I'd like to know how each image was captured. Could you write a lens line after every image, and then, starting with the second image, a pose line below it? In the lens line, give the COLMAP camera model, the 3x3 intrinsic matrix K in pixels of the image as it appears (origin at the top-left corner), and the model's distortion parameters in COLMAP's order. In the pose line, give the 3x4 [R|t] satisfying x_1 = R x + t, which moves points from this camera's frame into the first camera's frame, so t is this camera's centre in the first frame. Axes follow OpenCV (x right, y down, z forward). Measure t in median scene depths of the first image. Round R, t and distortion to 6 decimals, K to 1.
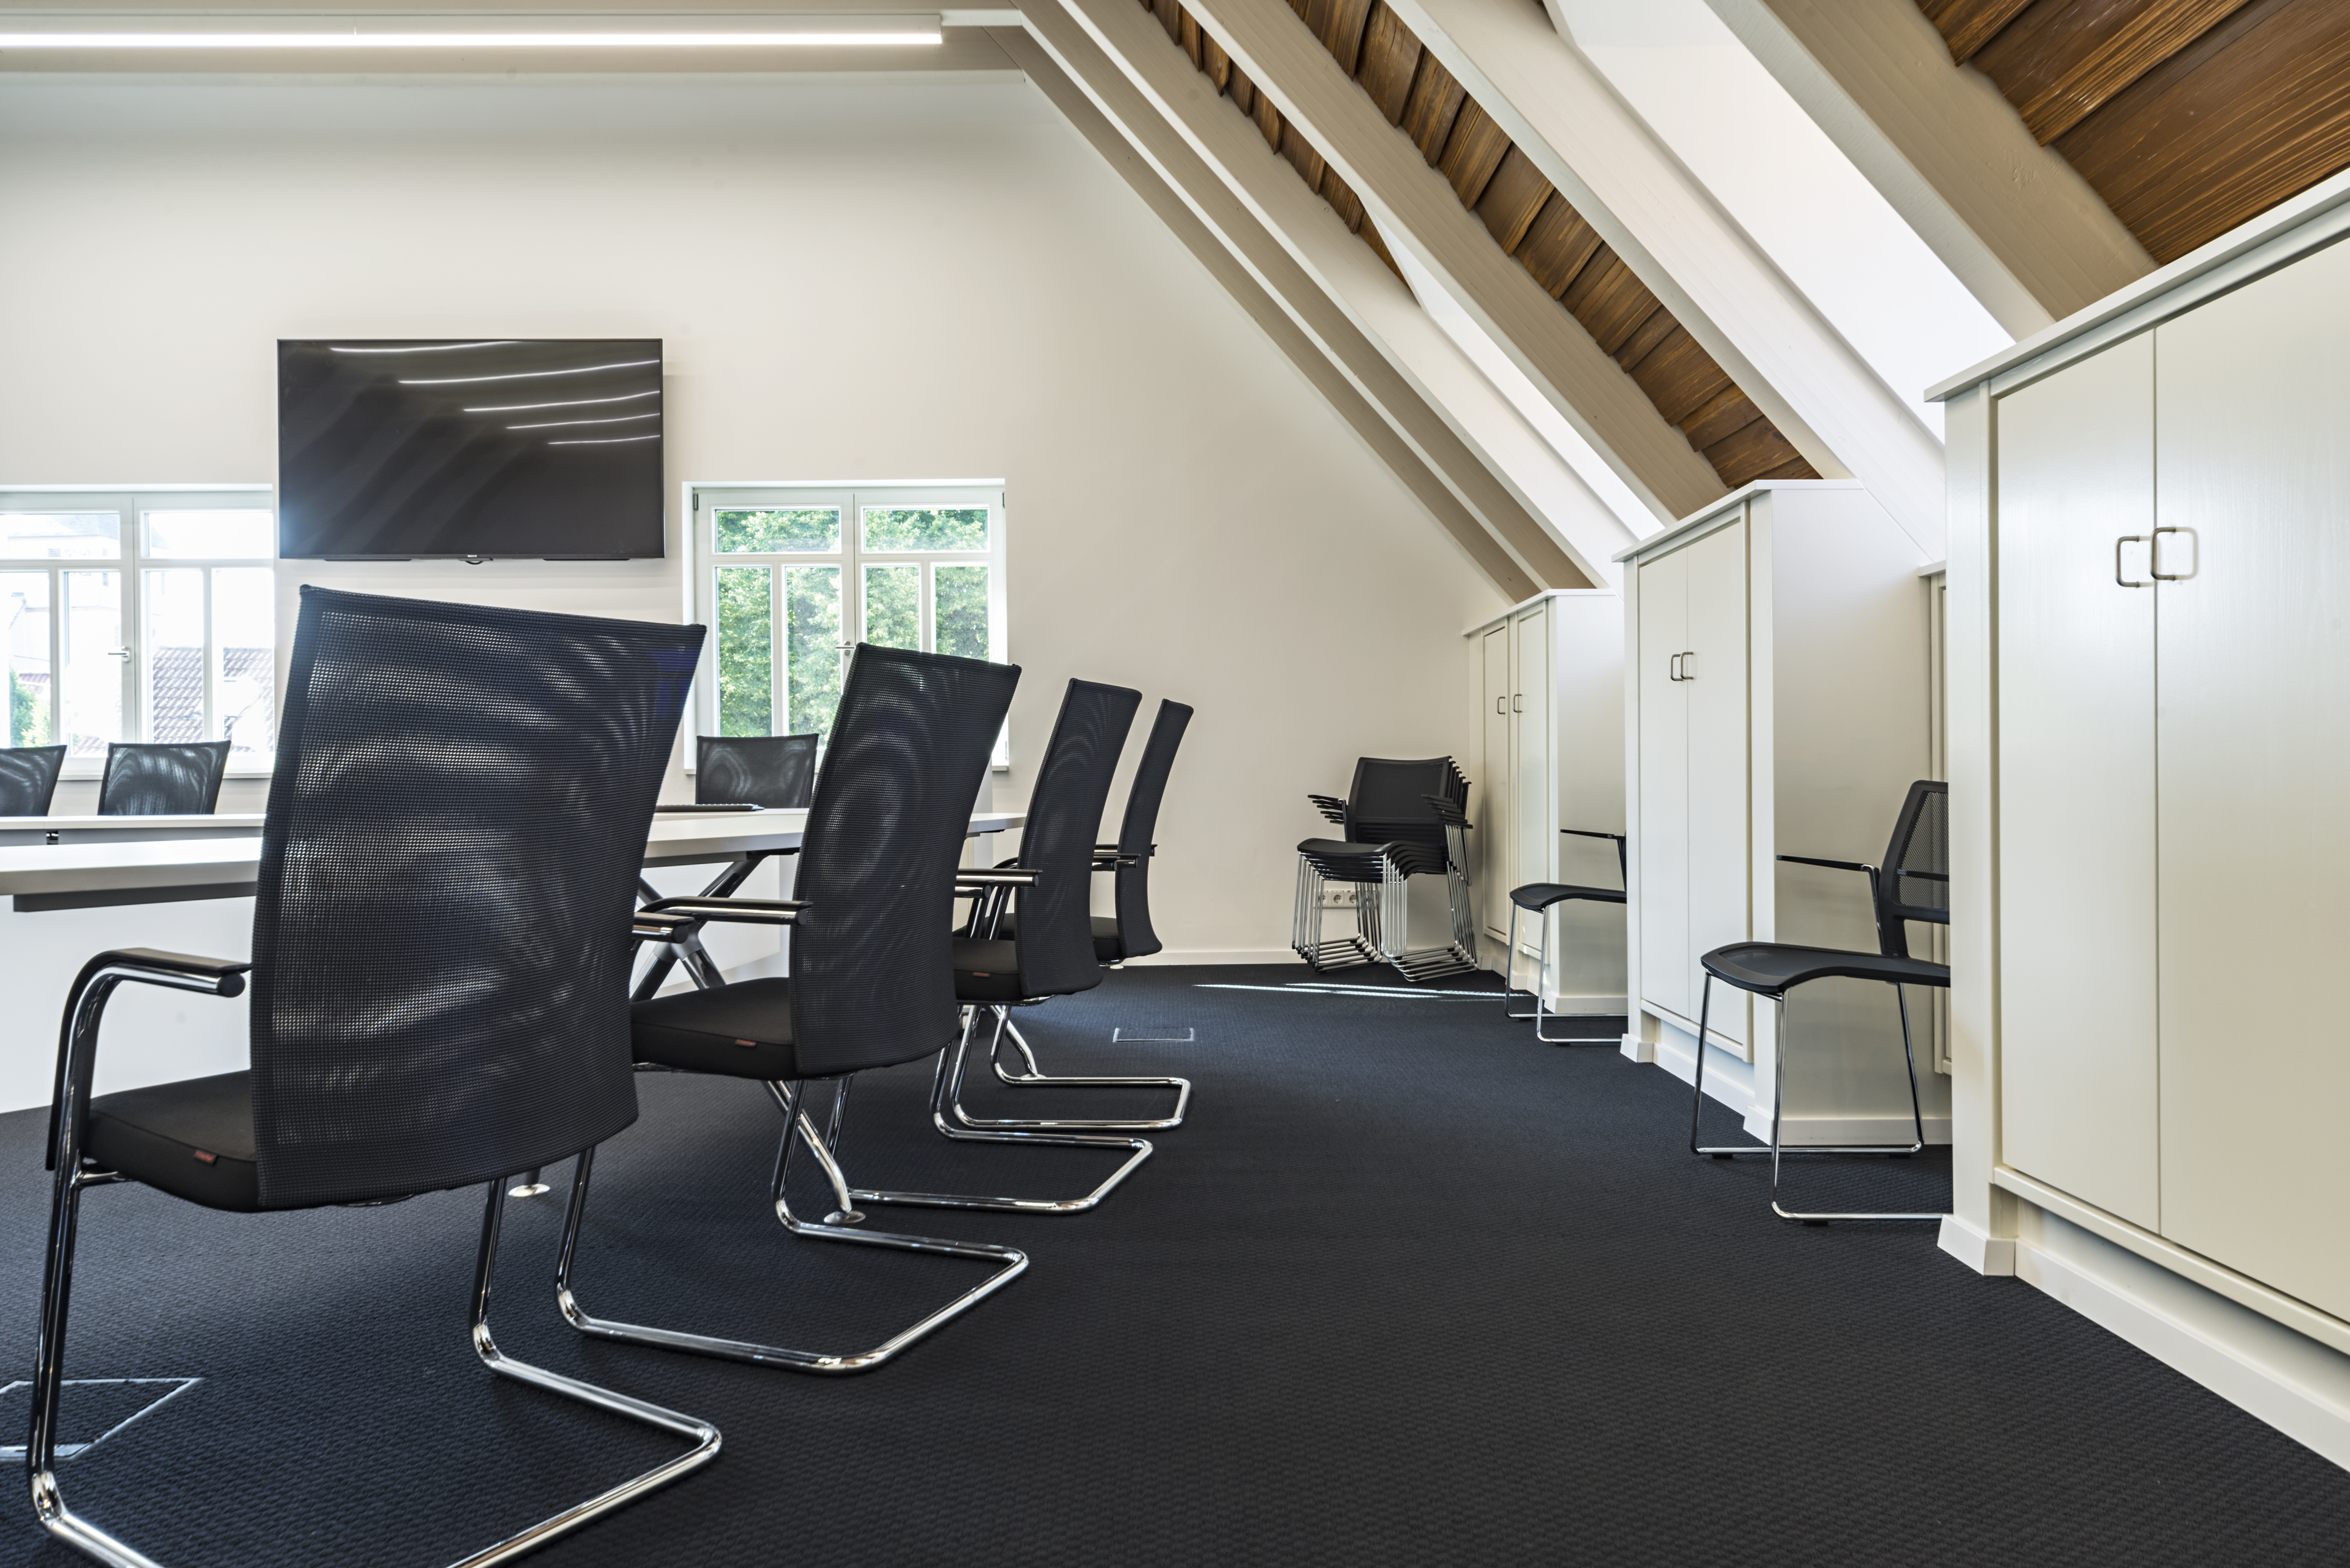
lens RADIAL K [[1583.2, 0, 1200.7], [0, 1583.2, 776.3], [0, 0, 1]] dist [0.006657, 0.001739]
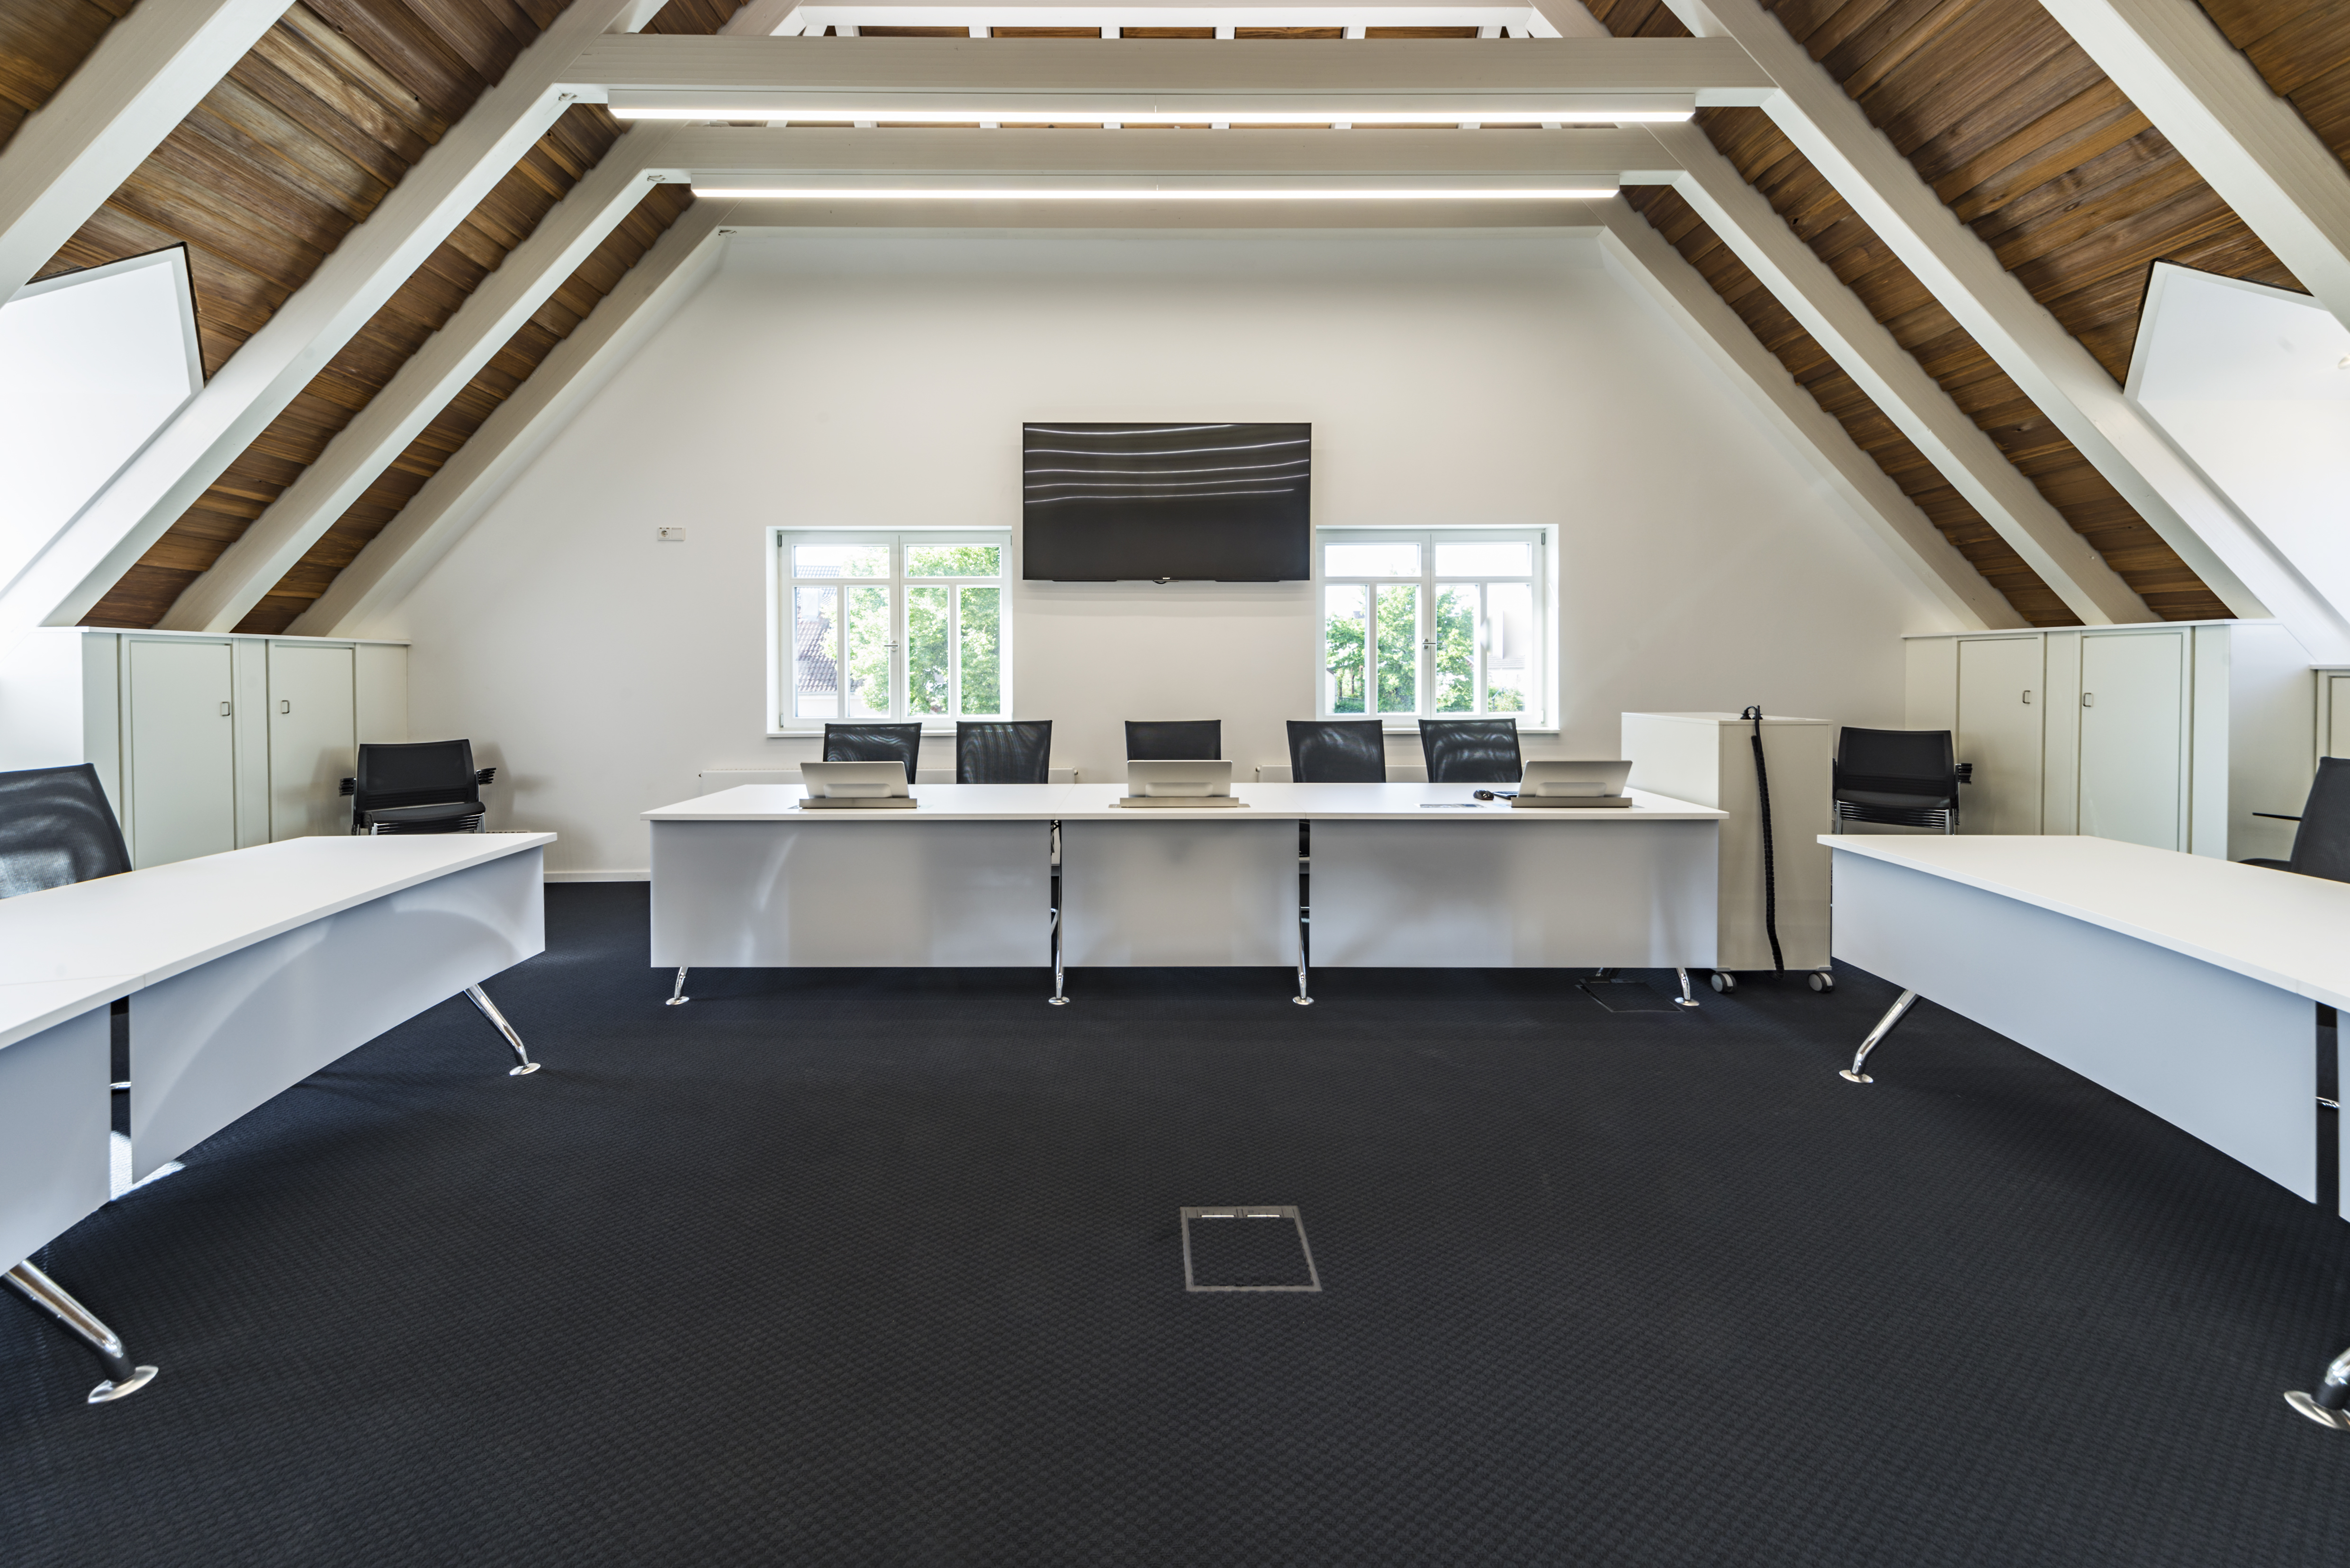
lens RADIAL K [[802.9, 0, 1144.4], [0, 802.9, 695.7], [0, 0, 1]] dist [-0.001727, 0.000337]
pose [[0.999612, 0.005120, 0.027367, -0.504898], [-0.005197, 0.999983, 0.002756, -0.036723], [-0.027353, -0.002897, 0.999622, 0.294219]]
